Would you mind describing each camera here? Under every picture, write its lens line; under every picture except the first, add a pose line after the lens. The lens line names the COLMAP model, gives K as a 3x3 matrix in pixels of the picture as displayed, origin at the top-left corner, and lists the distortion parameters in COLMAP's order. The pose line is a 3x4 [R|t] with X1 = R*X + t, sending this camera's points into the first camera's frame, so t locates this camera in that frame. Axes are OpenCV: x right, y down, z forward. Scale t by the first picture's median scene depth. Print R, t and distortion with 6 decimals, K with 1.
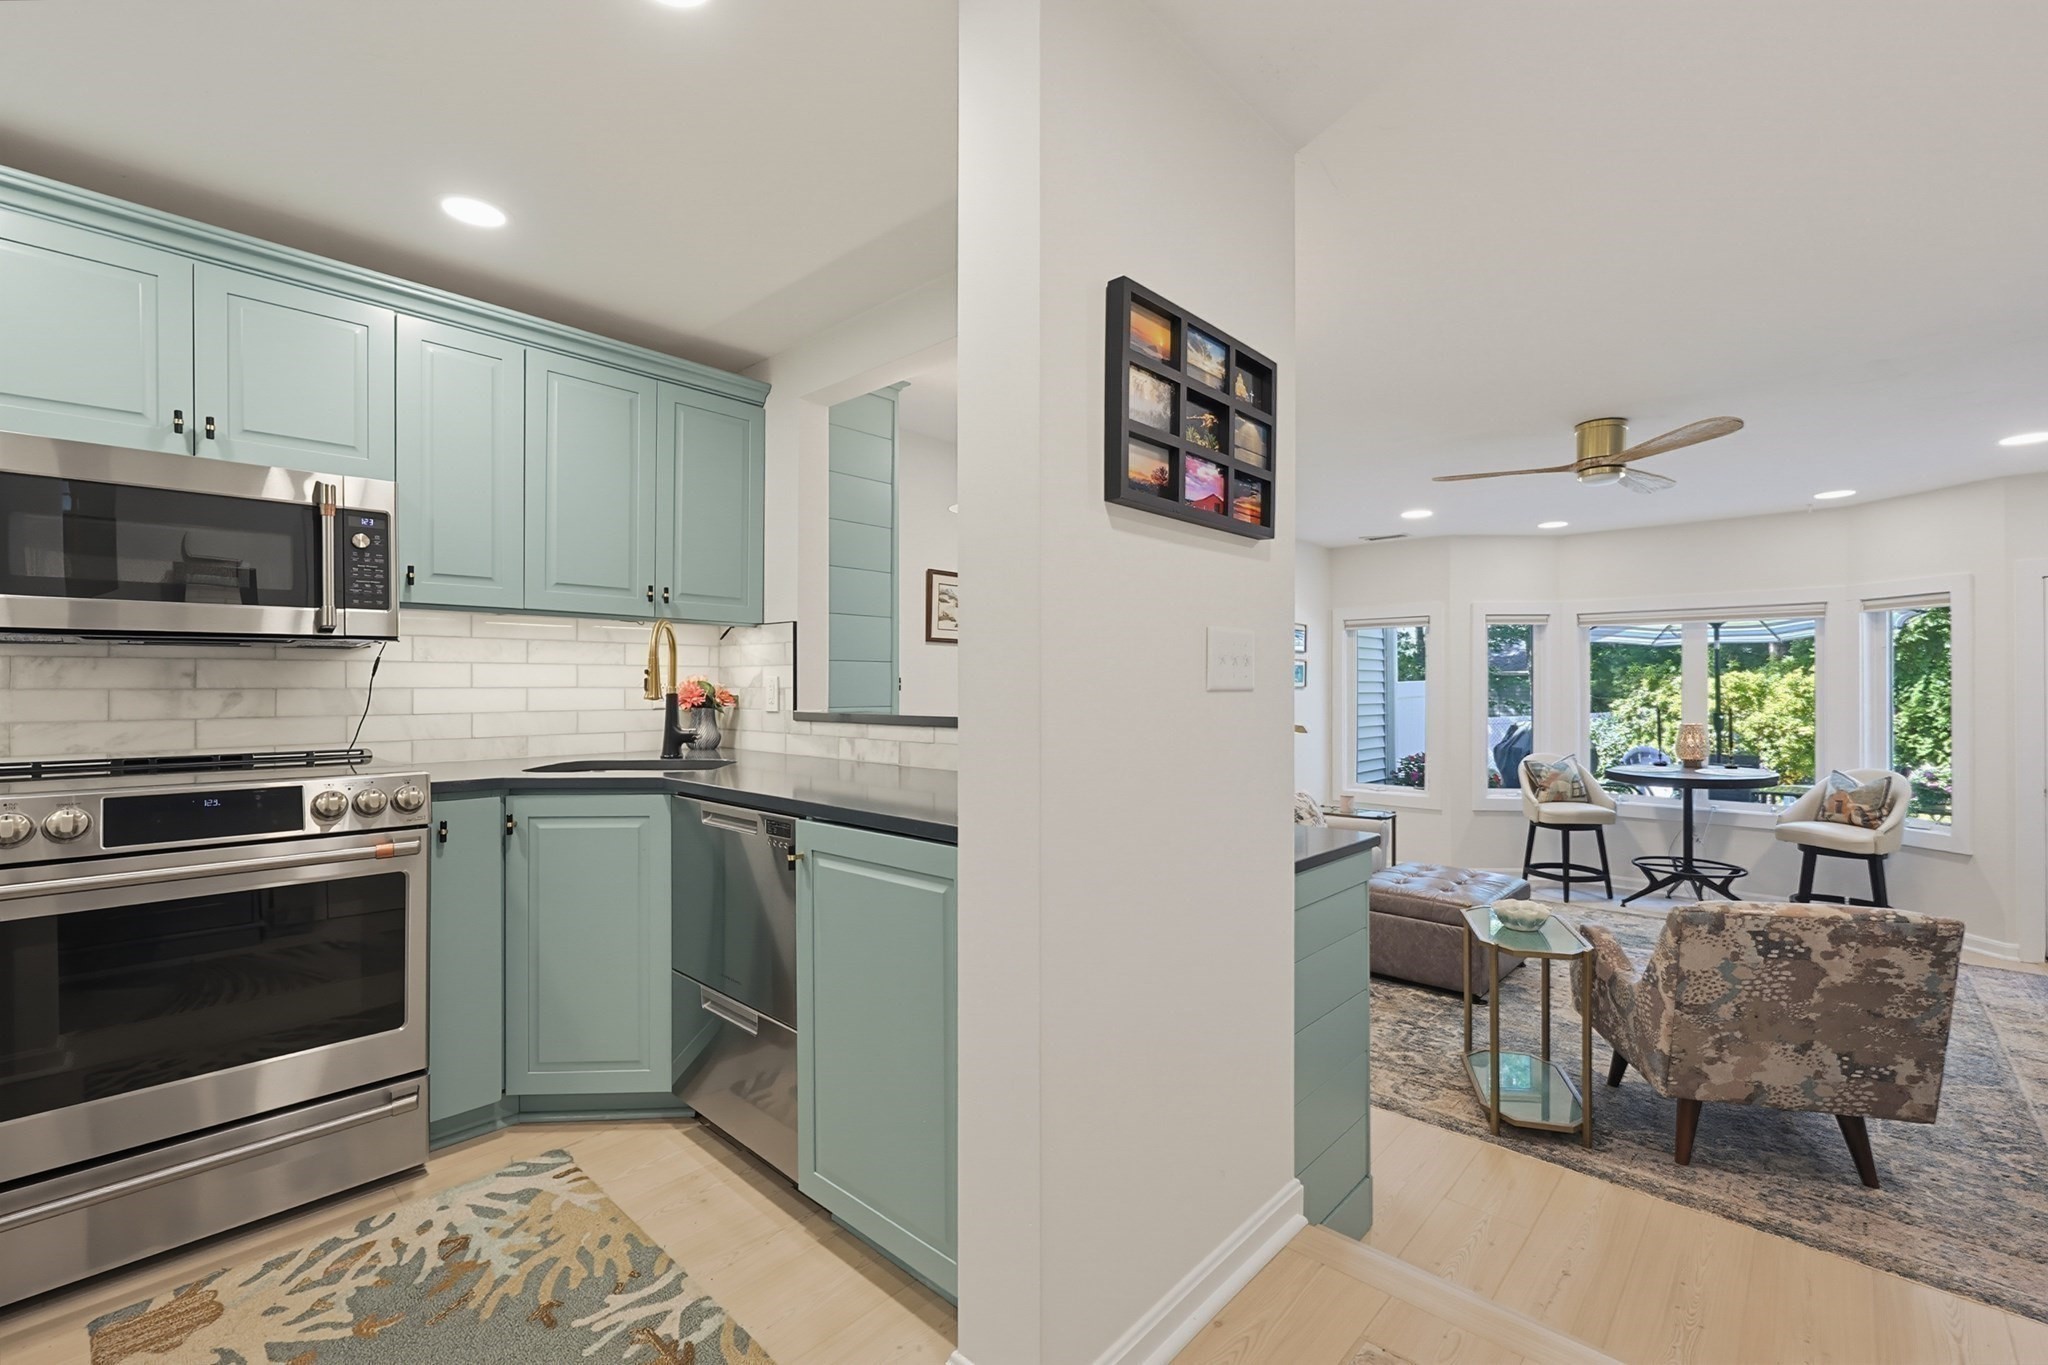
lens RADIAL K [[861.3, 0, 1038.0], [0, 861.3, 692.2], [0, 0, 1]] dist [-0.001112, 0.000544]
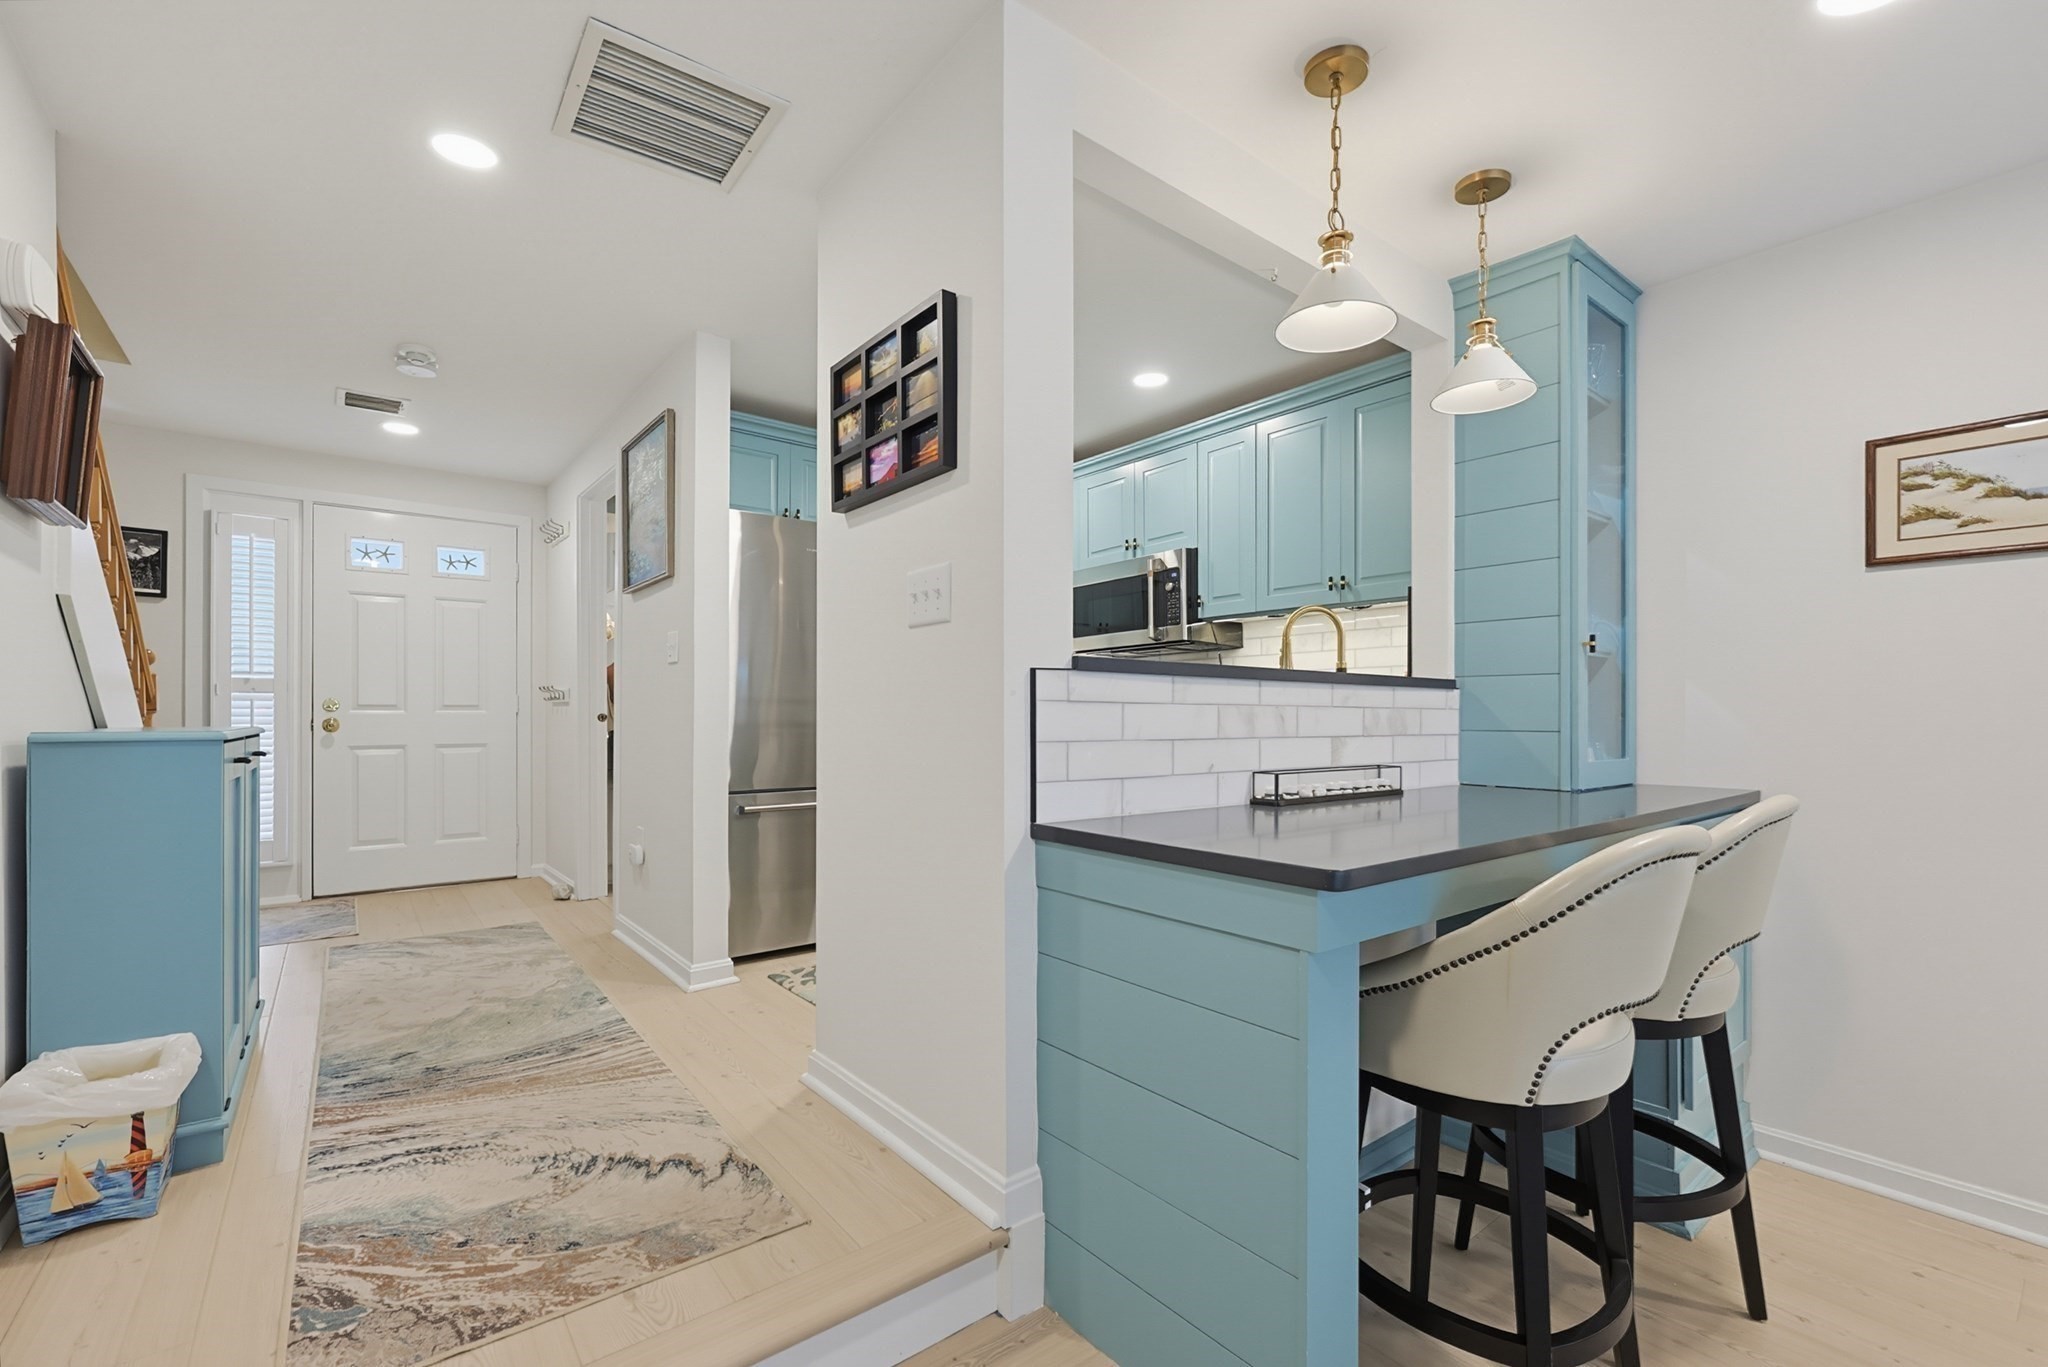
lens RADIAL K [[816.7, 0, 1035.3], [0, 816.7, 709.1], [0, 0, 1]] dist [-0.000787, 0.000006]
pose [[-0.127954, -0.003122, -0.991775, 0.482879], [-0.006185, 0.999978, -0.002350, 0.041989], [0.991761, 0.005833, -0.127970, 0.497732]]
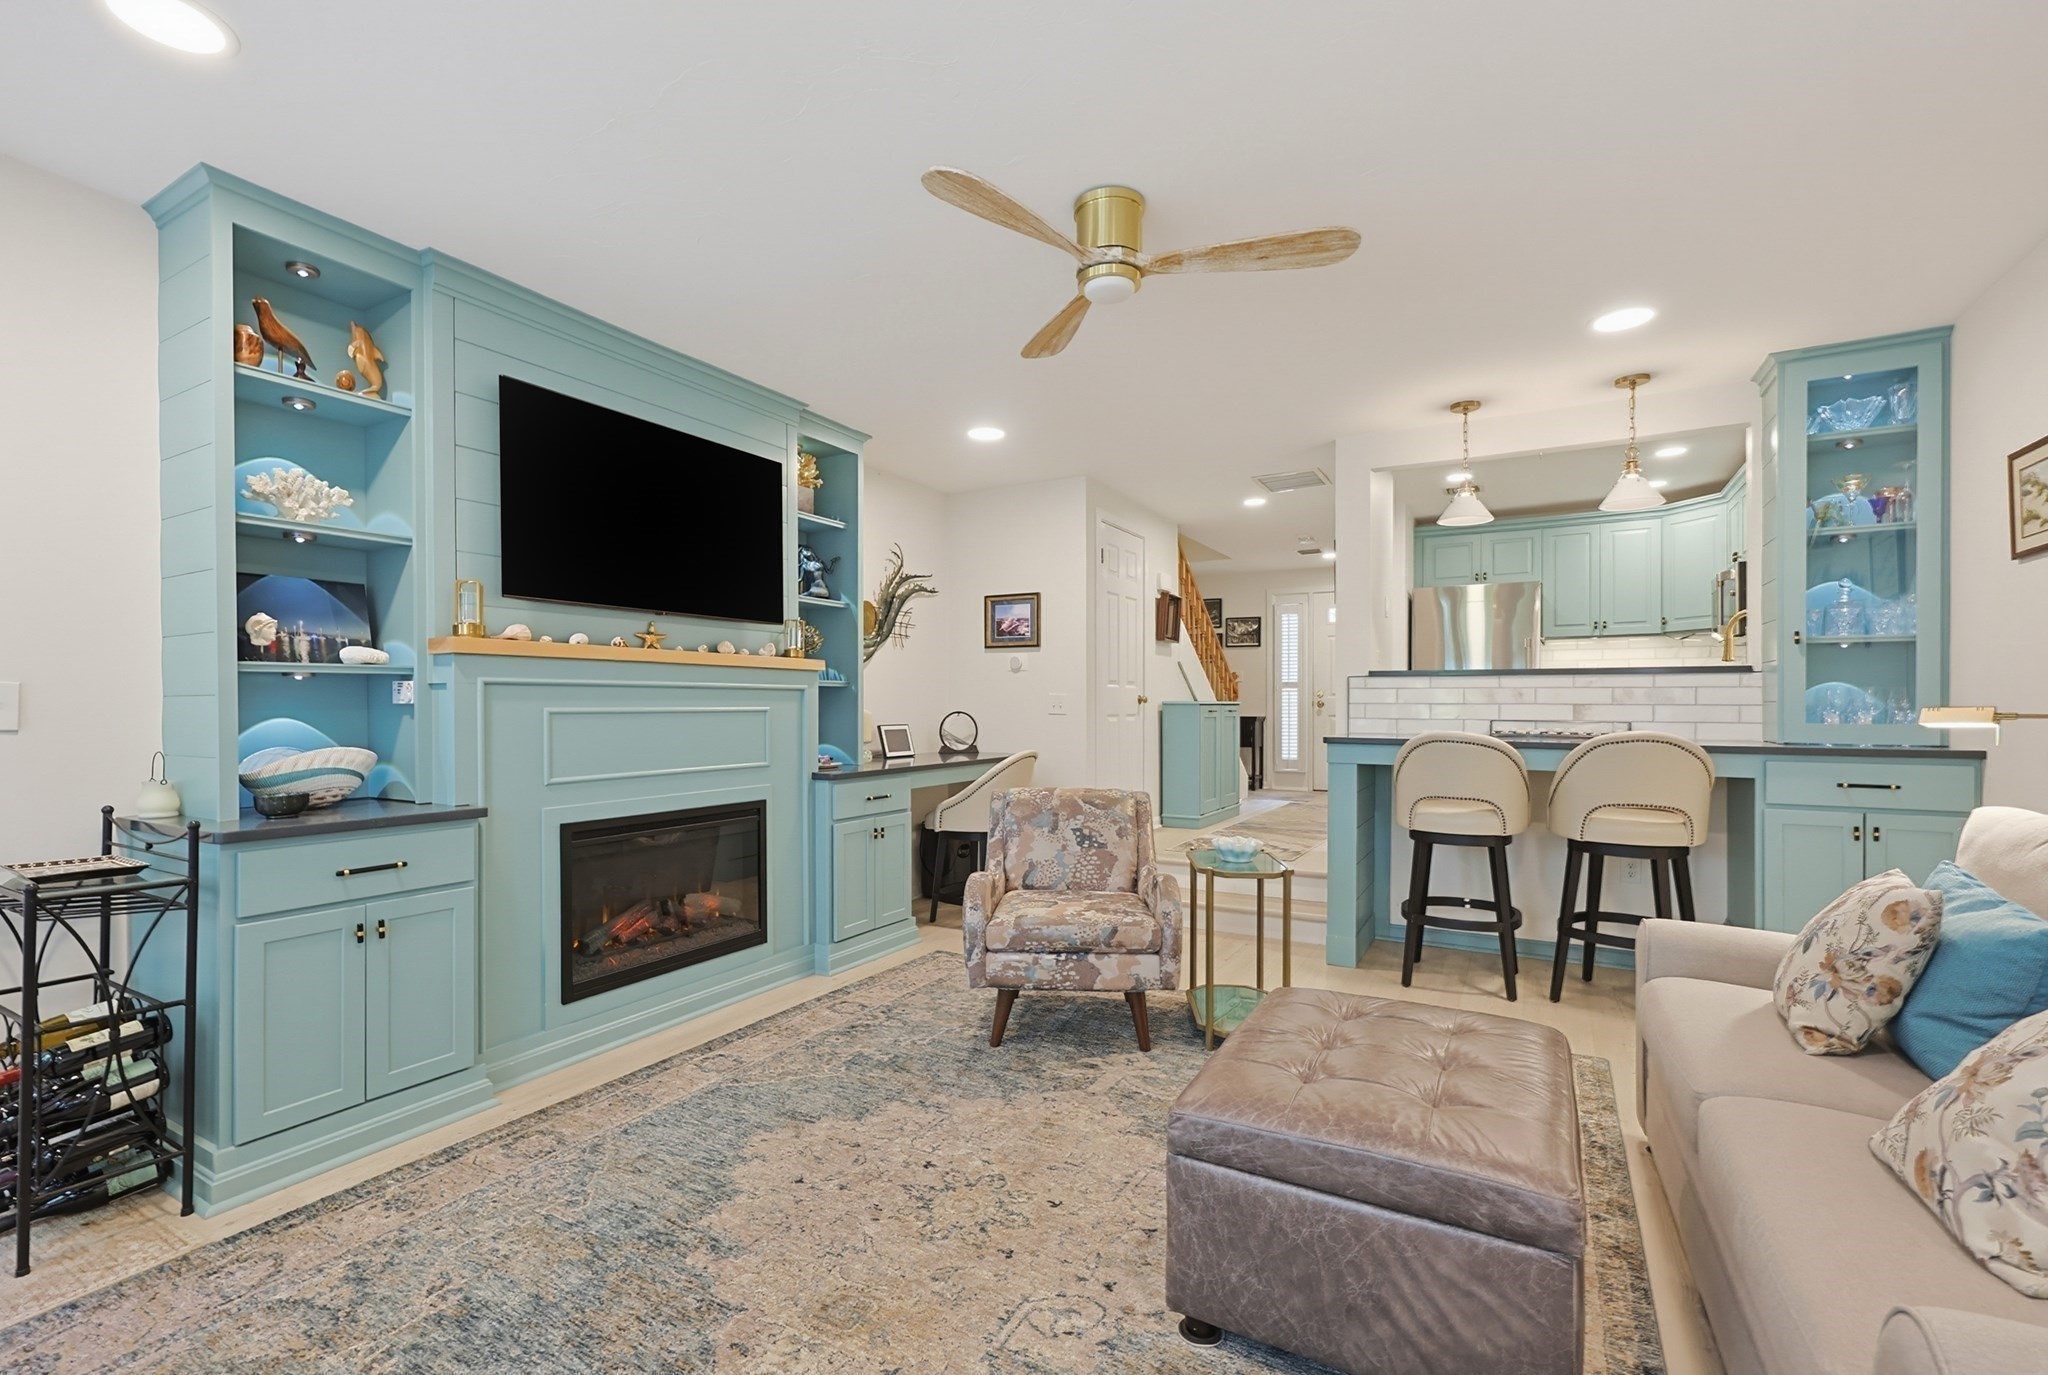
lens RADIAL K [[896.0, 0, 1027.7], [0, 896.0, 711.4], [0, 0, 1]] dist [0.001928, 0.000392]
pose [[-0.973497, -0.000414, -0.228700, 0.785992], [-0.003481, 0.999909, 0.013006, 0.054369], [0.228673, 0.013457, -0.973410, 1.483771]]
